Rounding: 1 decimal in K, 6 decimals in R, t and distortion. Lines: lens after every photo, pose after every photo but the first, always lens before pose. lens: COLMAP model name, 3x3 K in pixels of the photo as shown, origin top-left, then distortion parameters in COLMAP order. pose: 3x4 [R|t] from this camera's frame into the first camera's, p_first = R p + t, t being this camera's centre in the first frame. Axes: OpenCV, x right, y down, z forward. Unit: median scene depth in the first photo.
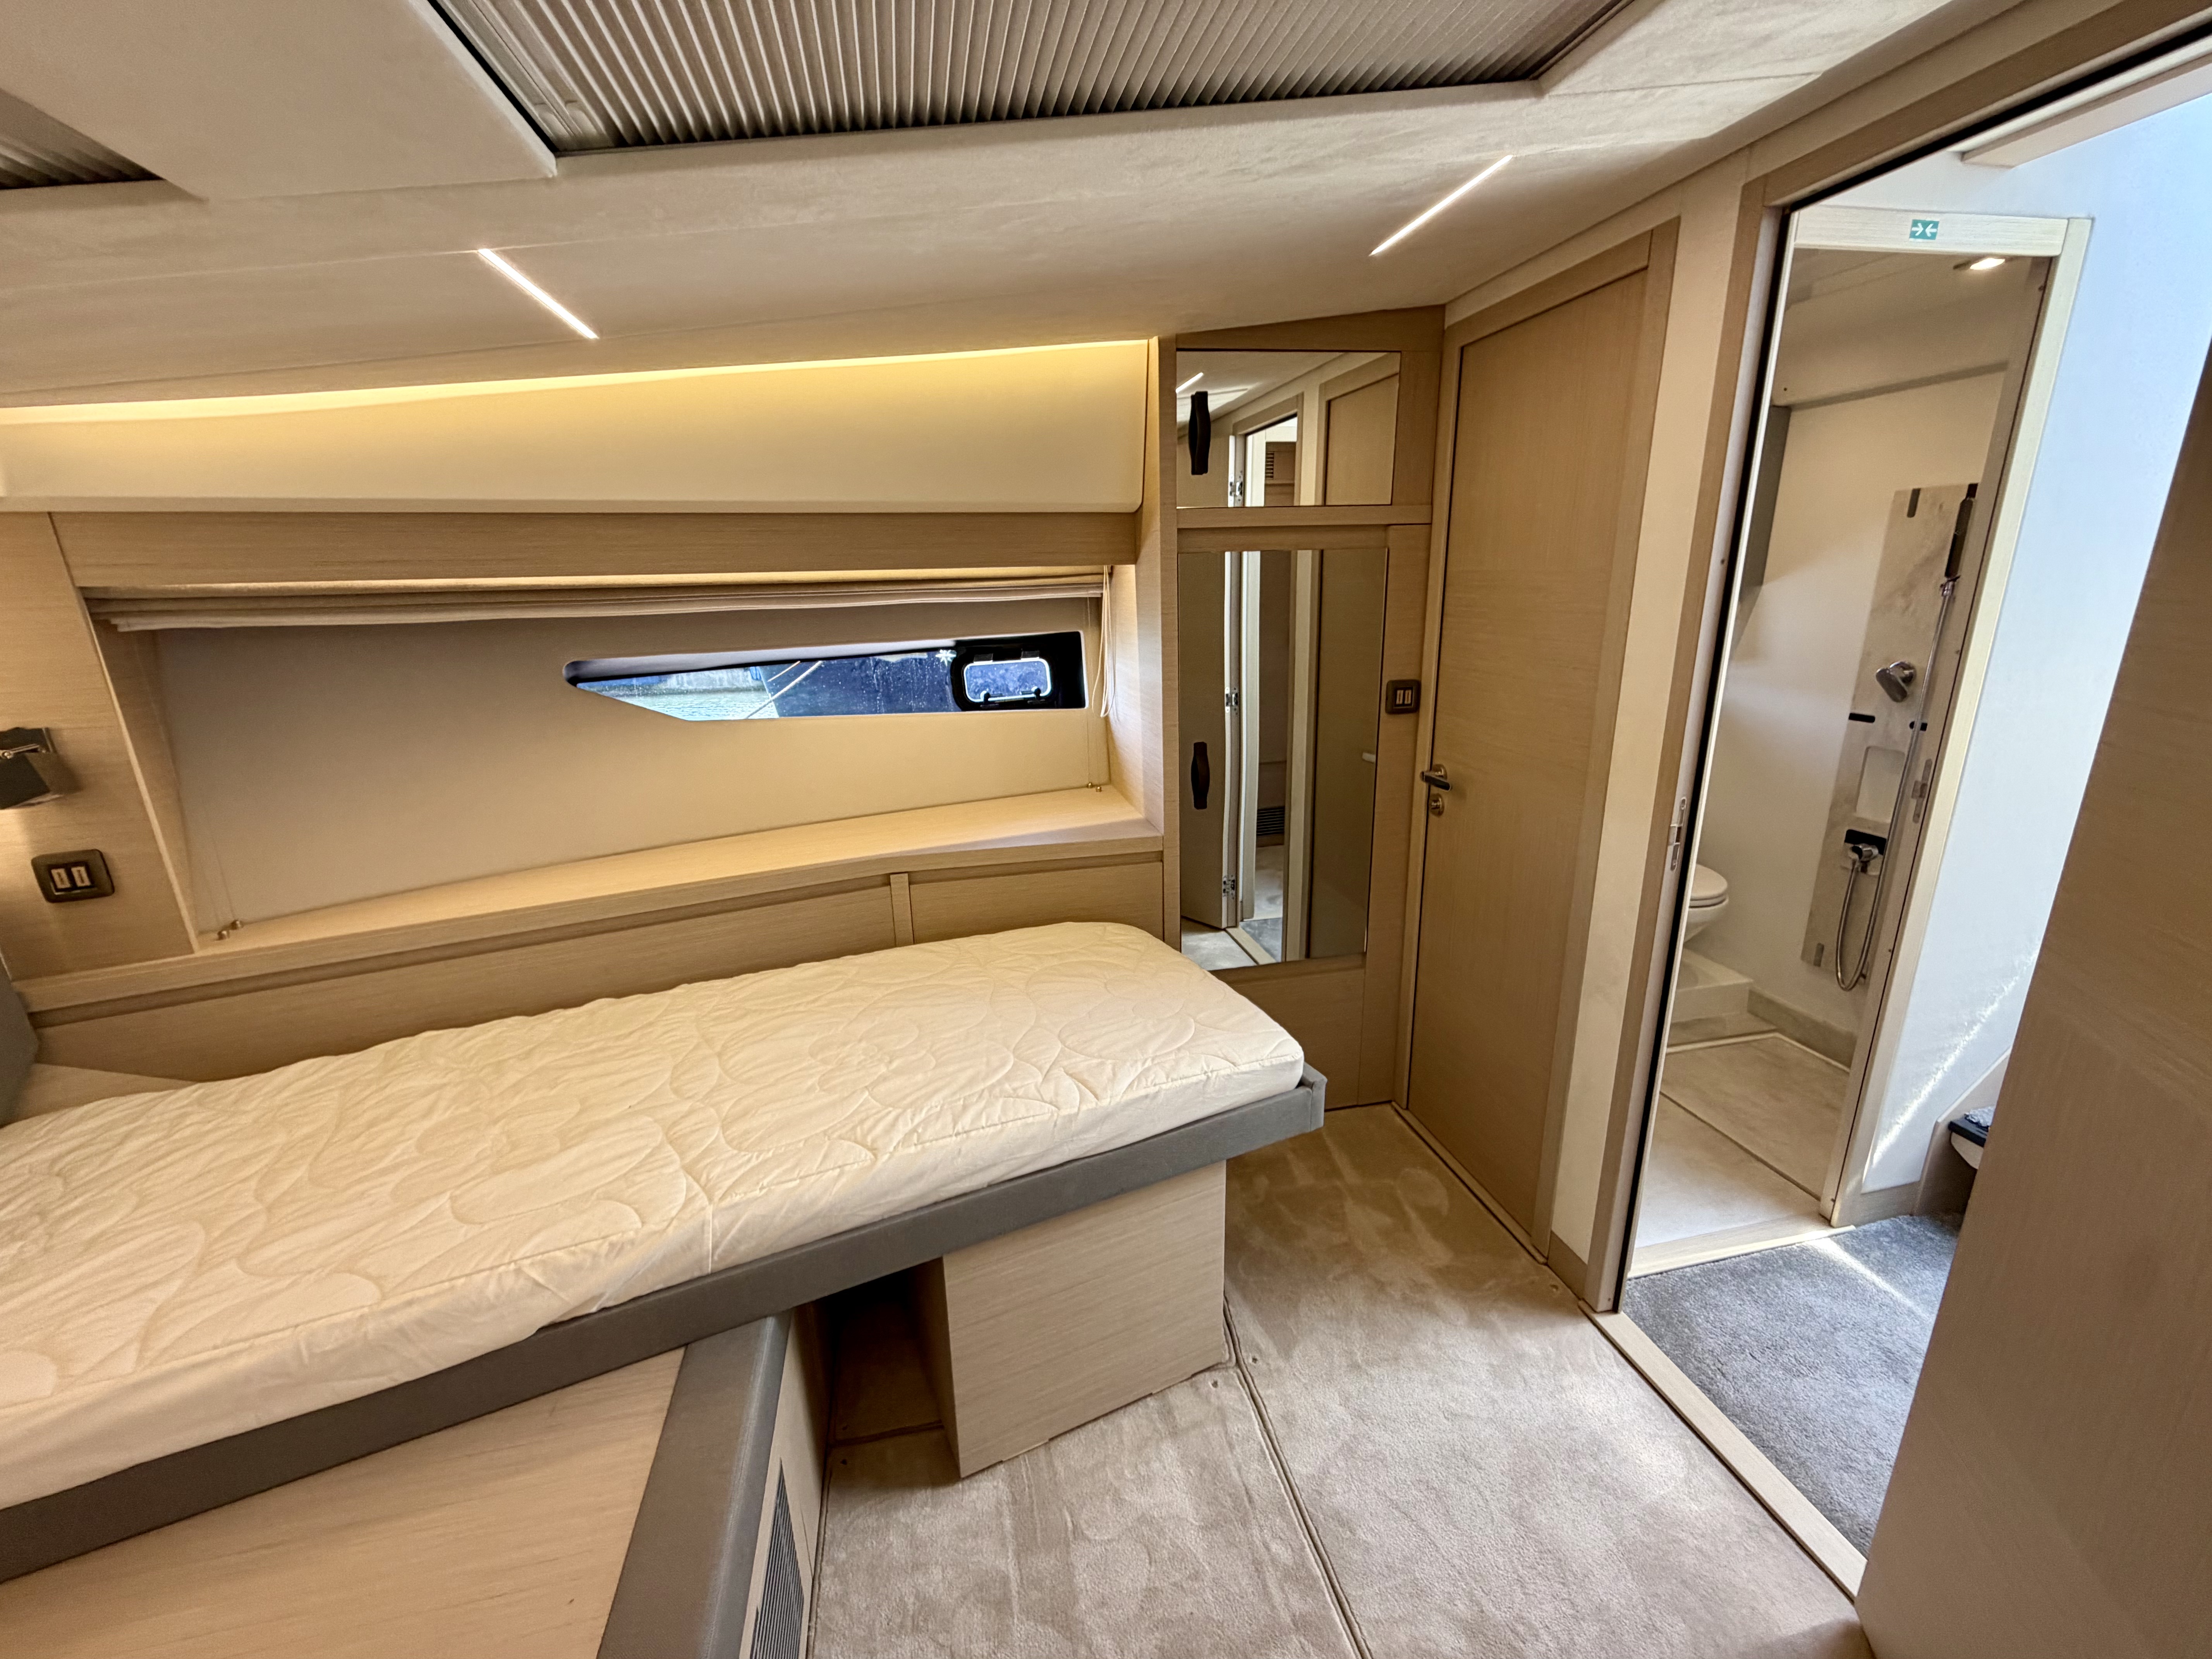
lens RADIAL K [[890.8, 0, 1106.0], [0, 890.8, 829.5], [0, 0, 1]] dist [0.000747, 0.000158]
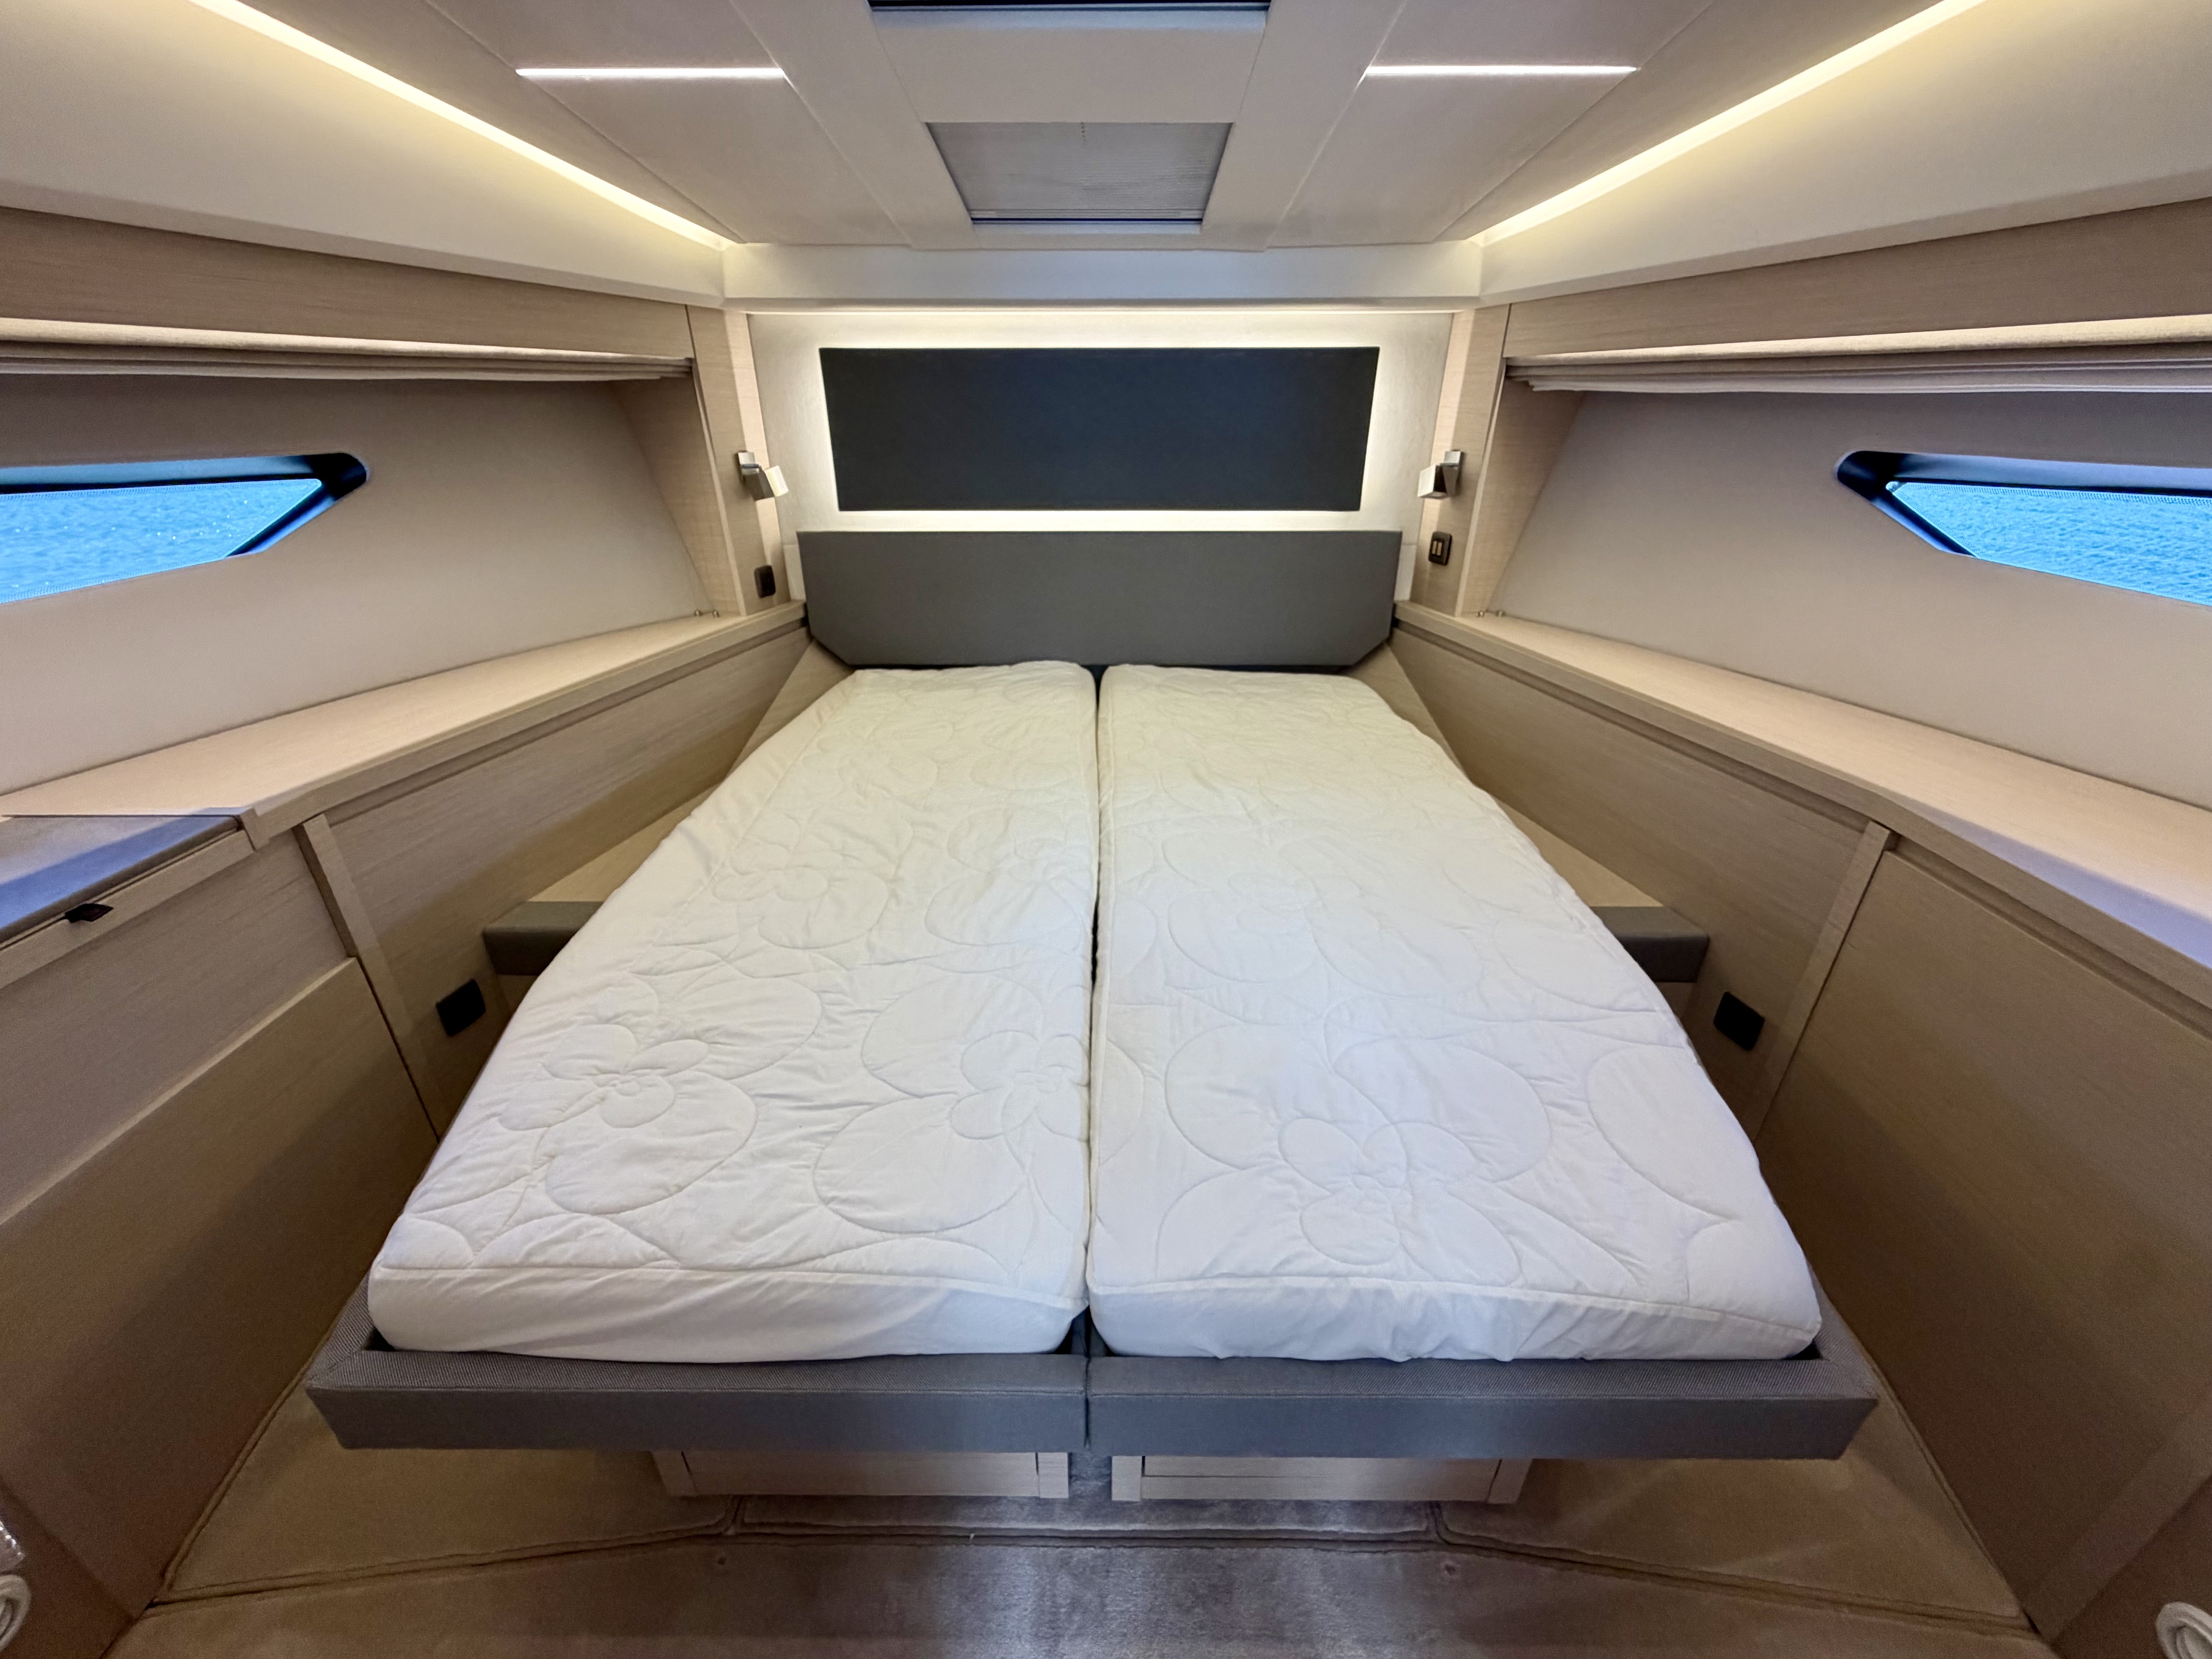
lens RADIAL K [[879.8, 0, 1106.0], [0, 879.8, 829.5], [0, 0, 1]] dist [-0.000119, 0.000239]
pose [[-0.205715, 0.456075, -0.865839, 0.573018], [-0.264965, 0.825757, 0.497915, -0.152358], [0.942059, 0.331846, -0.049027, 0.613895]]
